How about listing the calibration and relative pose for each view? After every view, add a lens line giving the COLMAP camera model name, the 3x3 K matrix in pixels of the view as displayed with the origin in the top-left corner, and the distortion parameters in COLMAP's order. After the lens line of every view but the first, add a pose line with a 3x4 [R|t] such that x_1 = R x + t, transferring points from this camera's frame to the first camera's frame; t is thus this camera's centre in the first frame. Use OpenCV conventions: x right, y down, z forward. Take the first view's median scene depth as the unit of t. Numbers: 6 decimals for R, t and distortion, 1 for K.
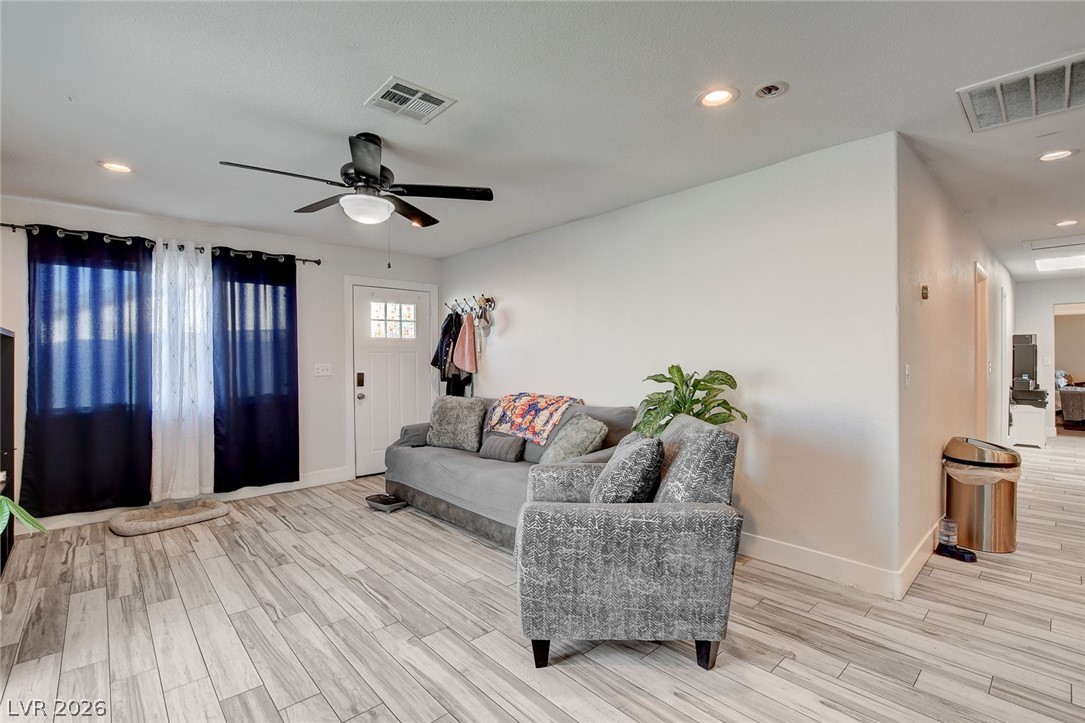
lens RADIAL K [[500.3, 0, 545.5], [0, 500.3, 363.4], [0, 0, 1]] dist [-0.024787, 0.003473]
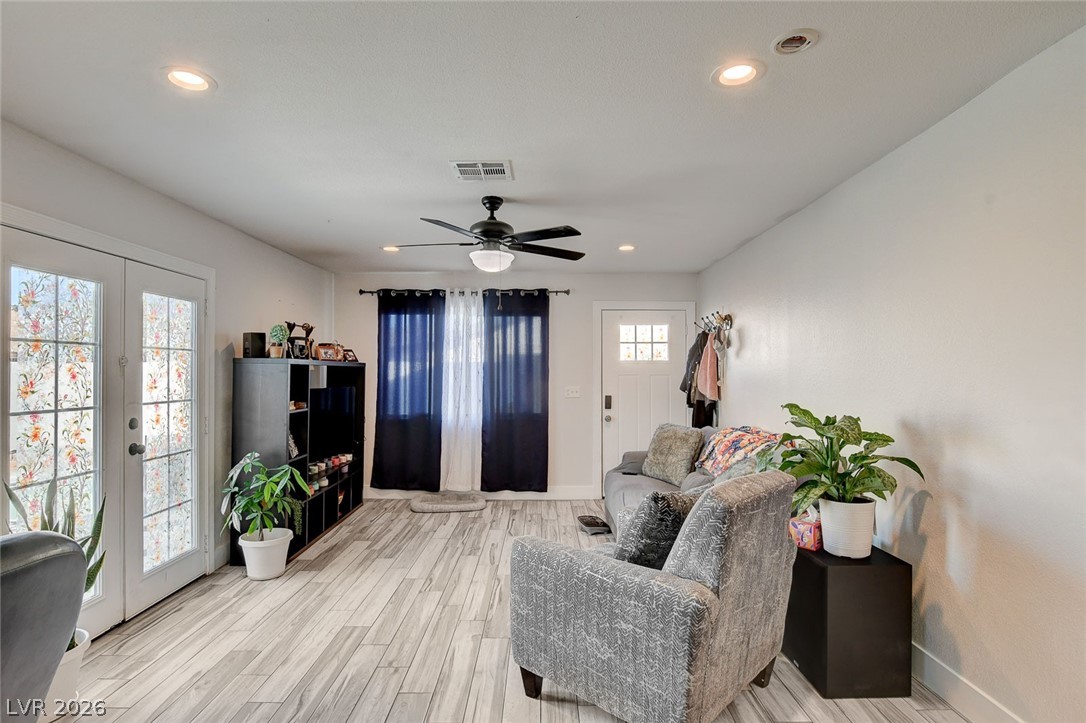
lens RADIAL K [[566.7, 0, 539.0], [0, 566.7, 364.1], [0, 0, 1]] dist [-0.019271, 0.000803]
pose [[0.729550, -0.002626, -0.683922, 0.417162], [-0.013324, 0.999748, -0.018051, -0.029270], [0.683798, 0.022281, 0.729331, 0.075051]]
